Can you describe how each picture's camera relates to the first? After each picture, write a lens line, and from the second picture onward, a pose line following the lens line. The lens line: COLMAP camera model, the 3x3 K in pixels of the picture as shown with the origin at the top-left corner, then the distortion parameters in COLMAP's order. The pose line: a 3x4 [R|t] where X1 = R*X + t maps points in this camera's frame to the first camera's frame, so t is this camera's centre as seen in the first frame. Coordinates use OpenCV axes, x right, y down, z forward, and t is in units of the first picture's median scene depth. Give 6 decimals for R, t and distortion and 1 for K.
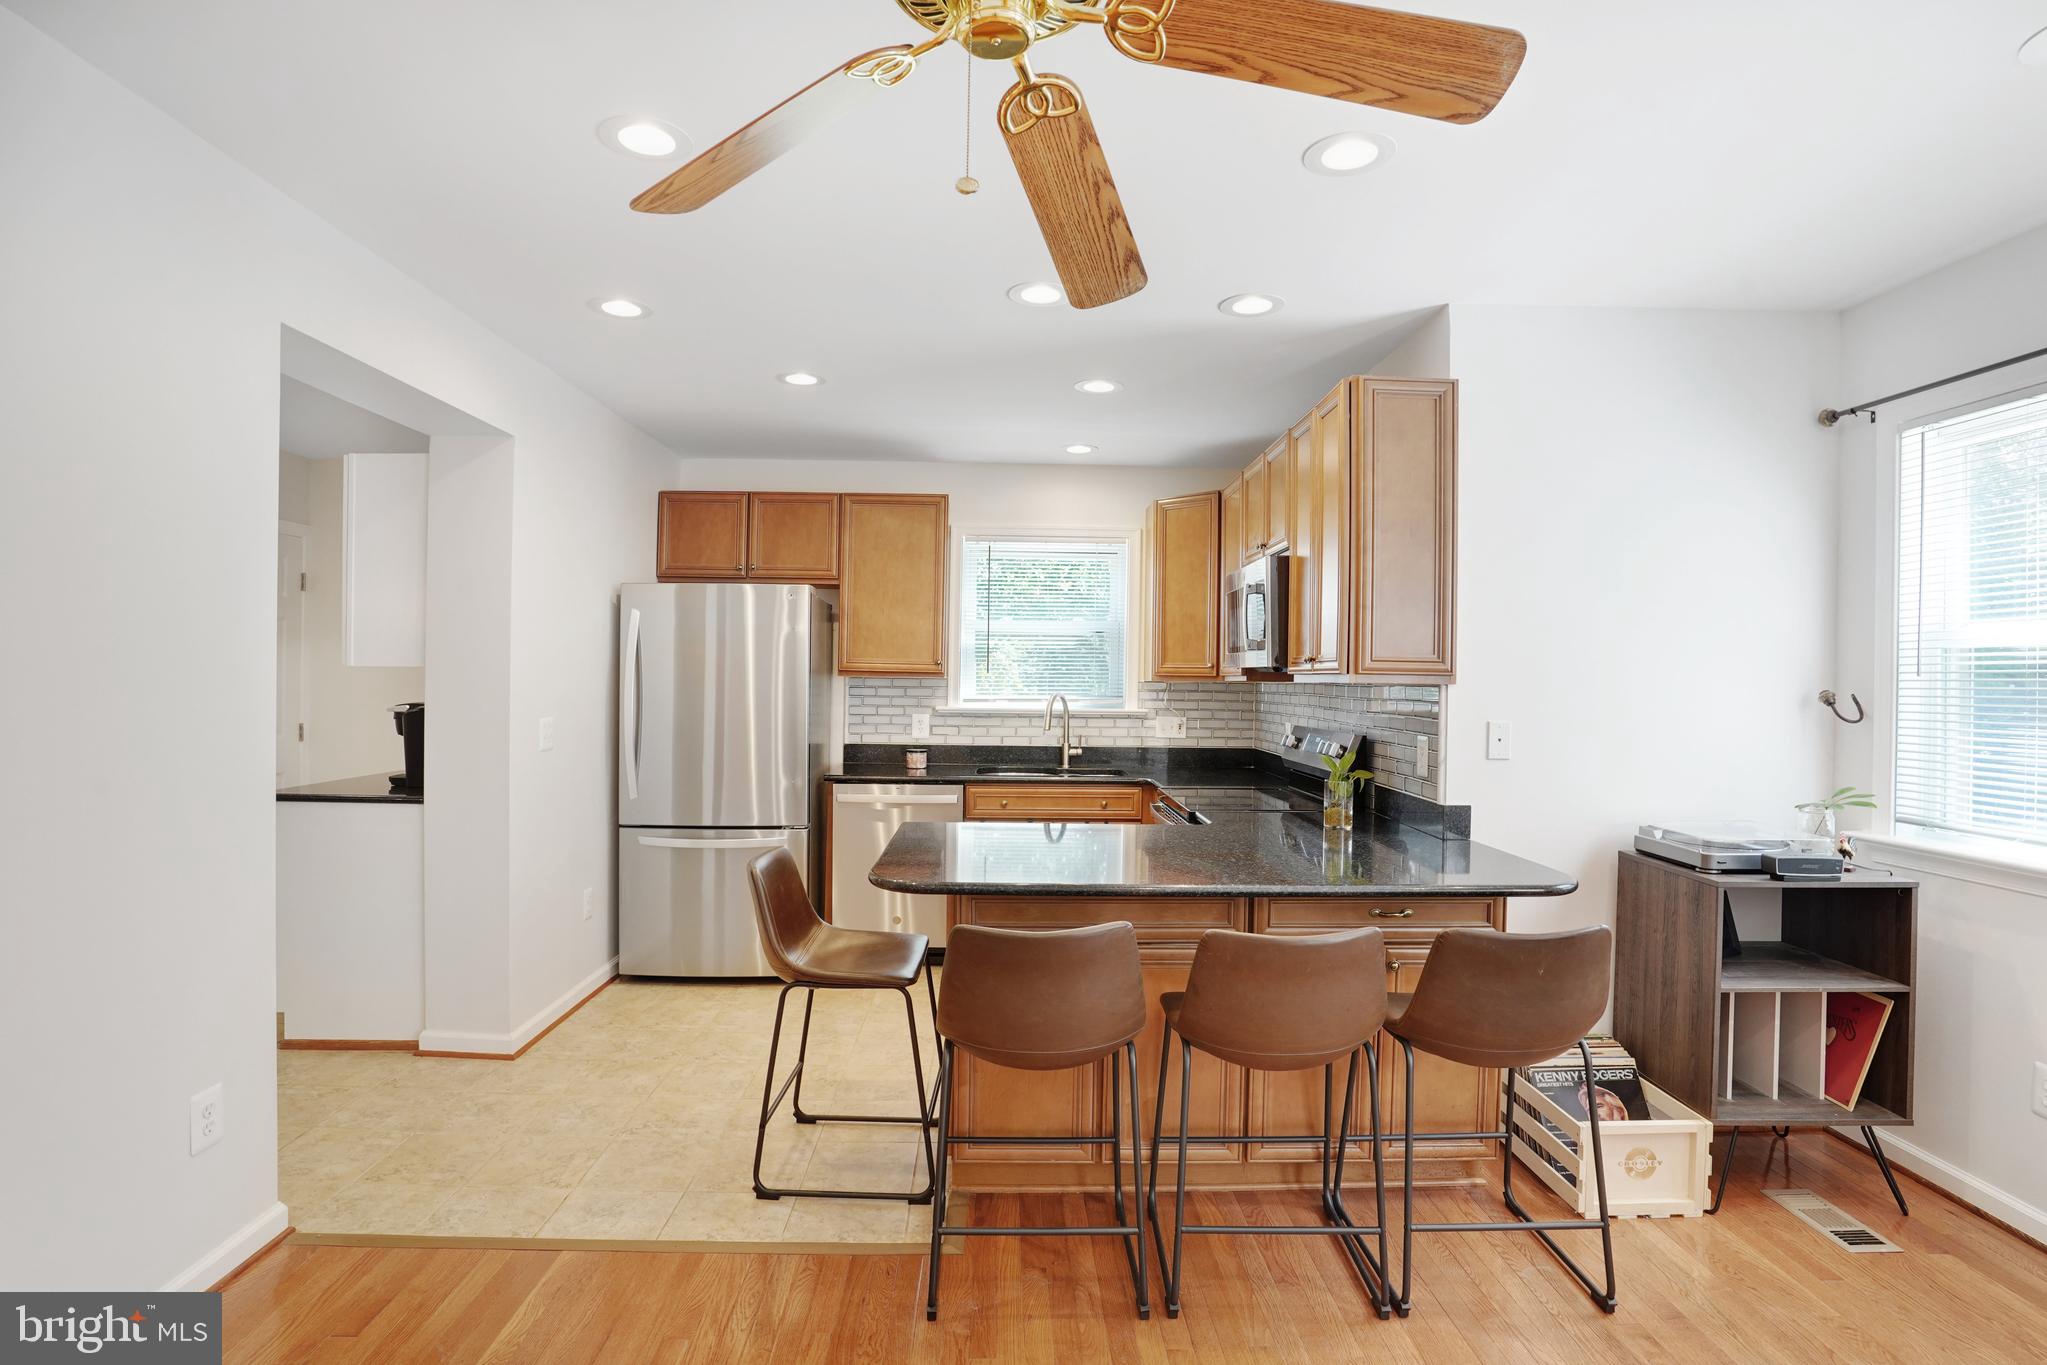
lens RADIAL K [[1019.4, 0, 1020.8], [0, 1019.4, 680.0], [0, 0, 1]] dist [-0.072821, 0.029275]
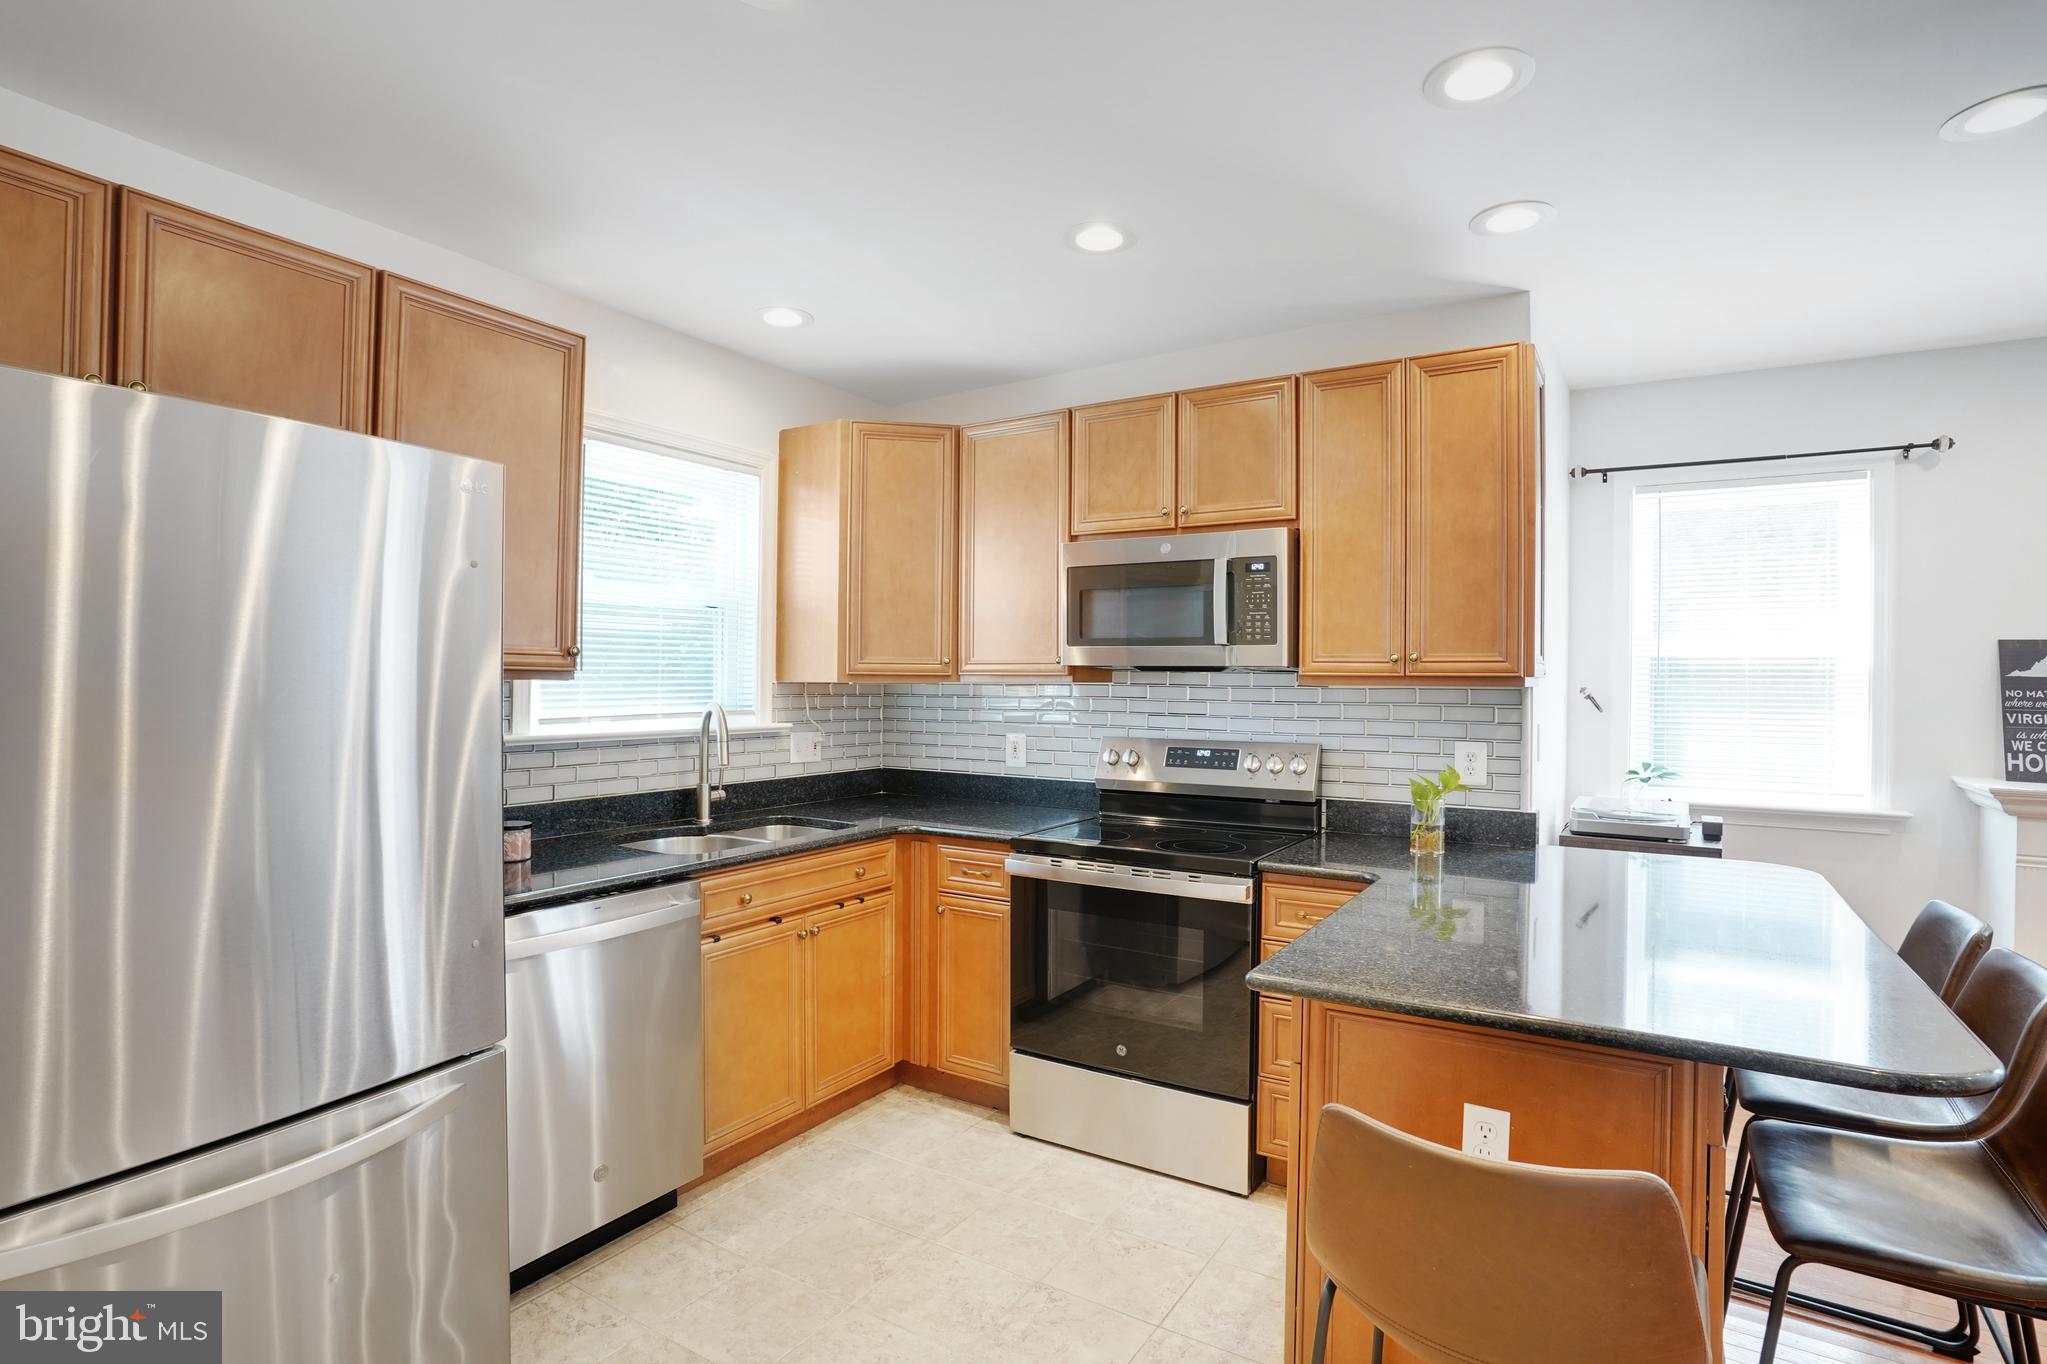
lens RADIAL K [[1019.4, 0, 1015.7], [0, 1019.4, 675.2], [0, 0, 1]] dist [-0.072821, 0.029275]
pose [[0.553973, -0.004438, 0.832523, -0.435079], [0.000758, 0.999988, 0.004826, -0.008123], [-0.832534, -0.002042, 0.553970, 0.595030]]
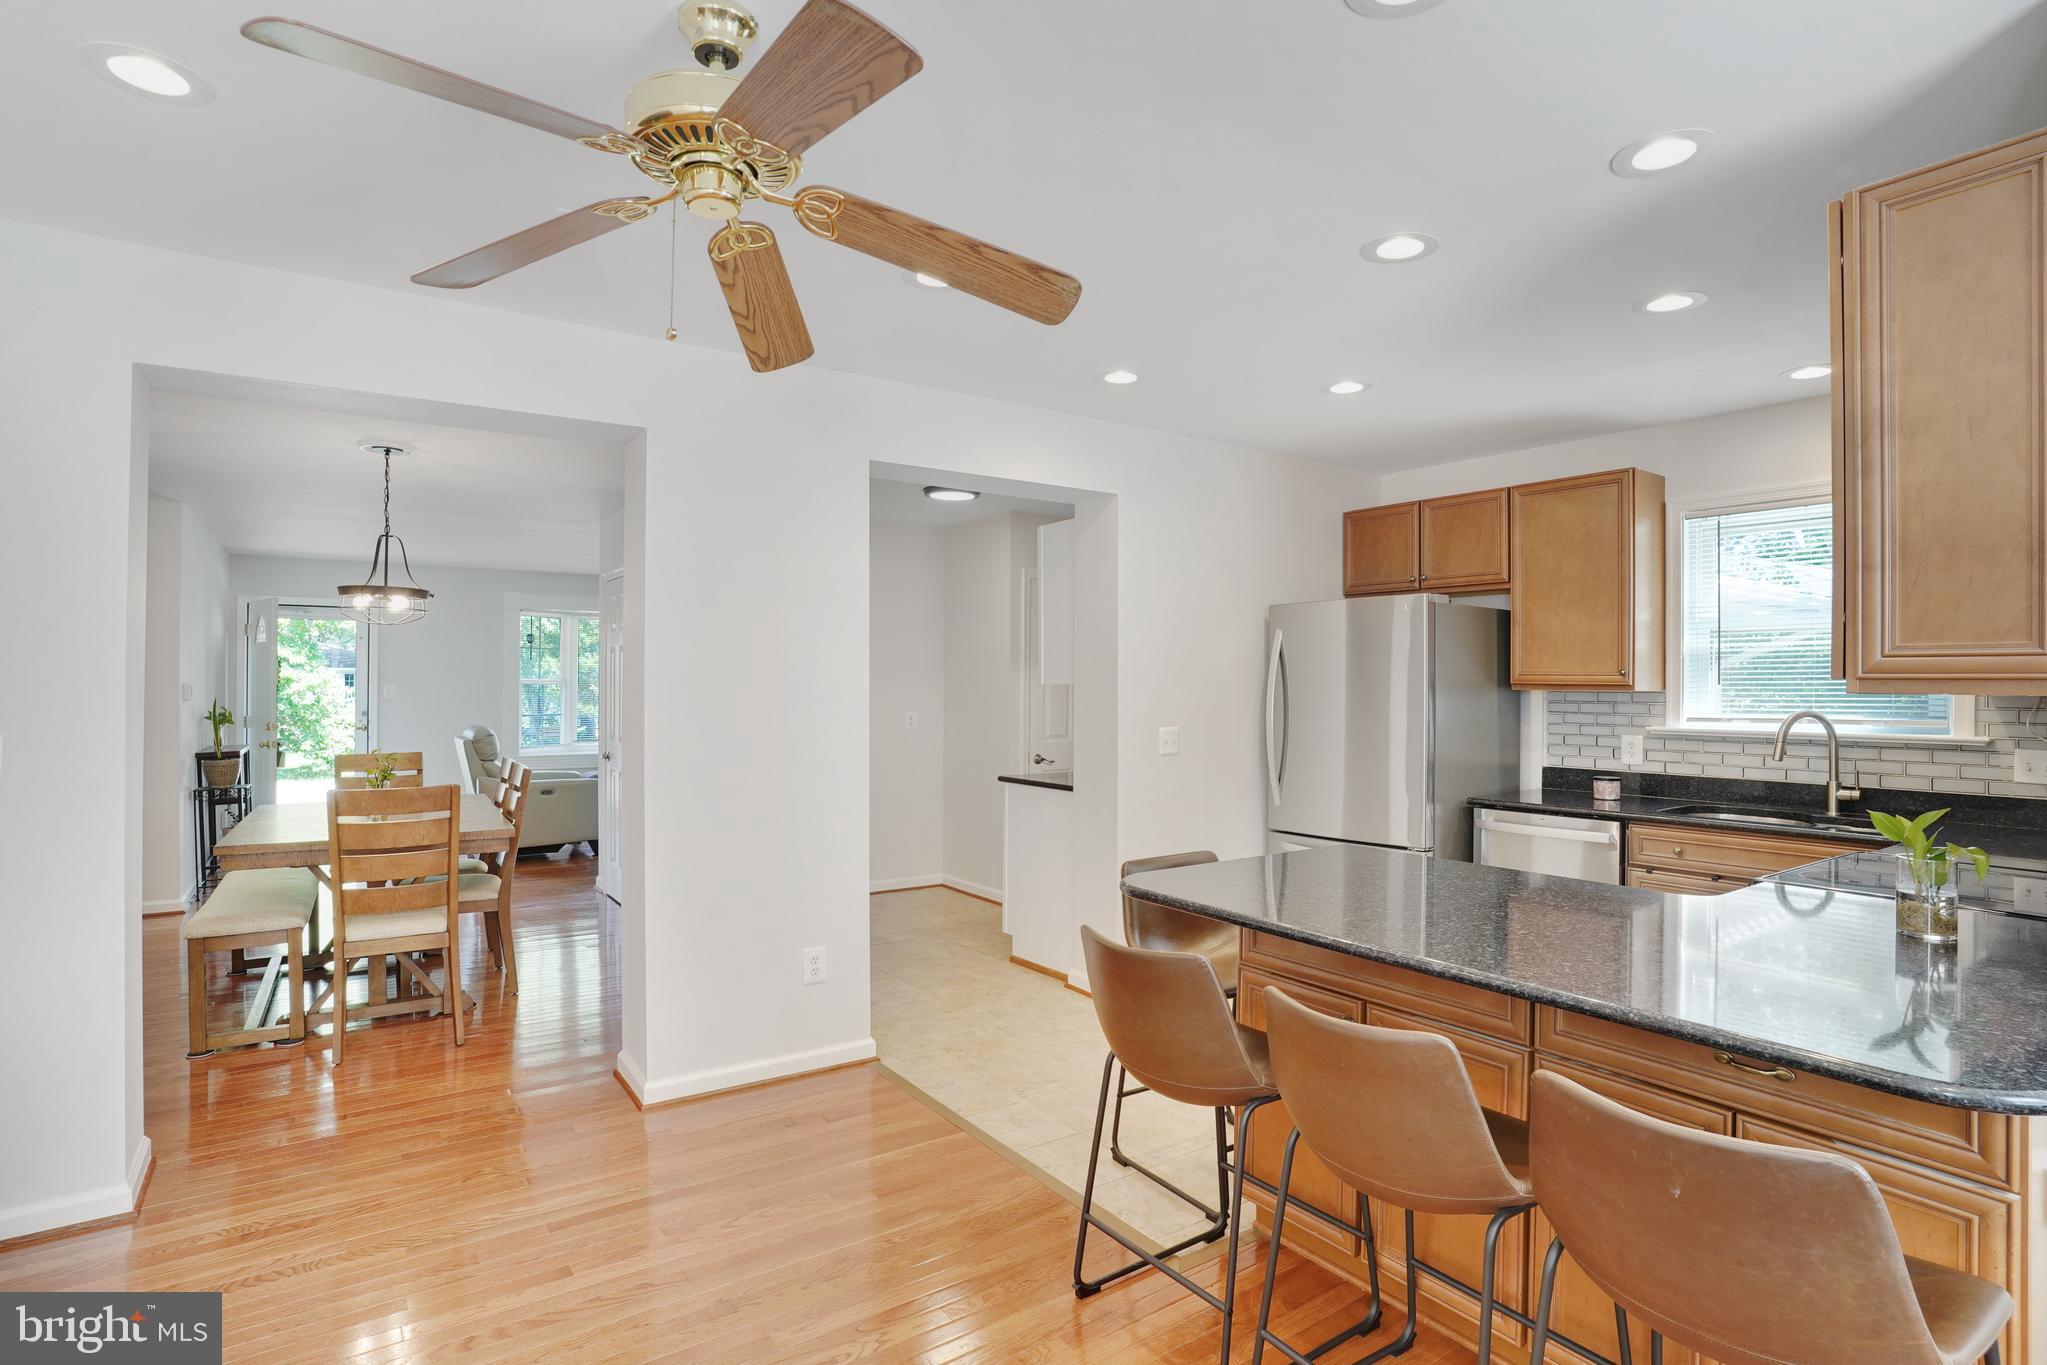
lens RADIAL K [[1019.4, 0, 1023.4], [0, 1019.4, 678.1], [0, 0, 1]] dist [-0.072821, 0.029275]
pose [[0.555740, -0.016584, -0.831190, 0.361278], [0.000587, 0.999809, -0.019556, 0.003187], [0.831356, 0.010380, 0.555644, 0.168693]]
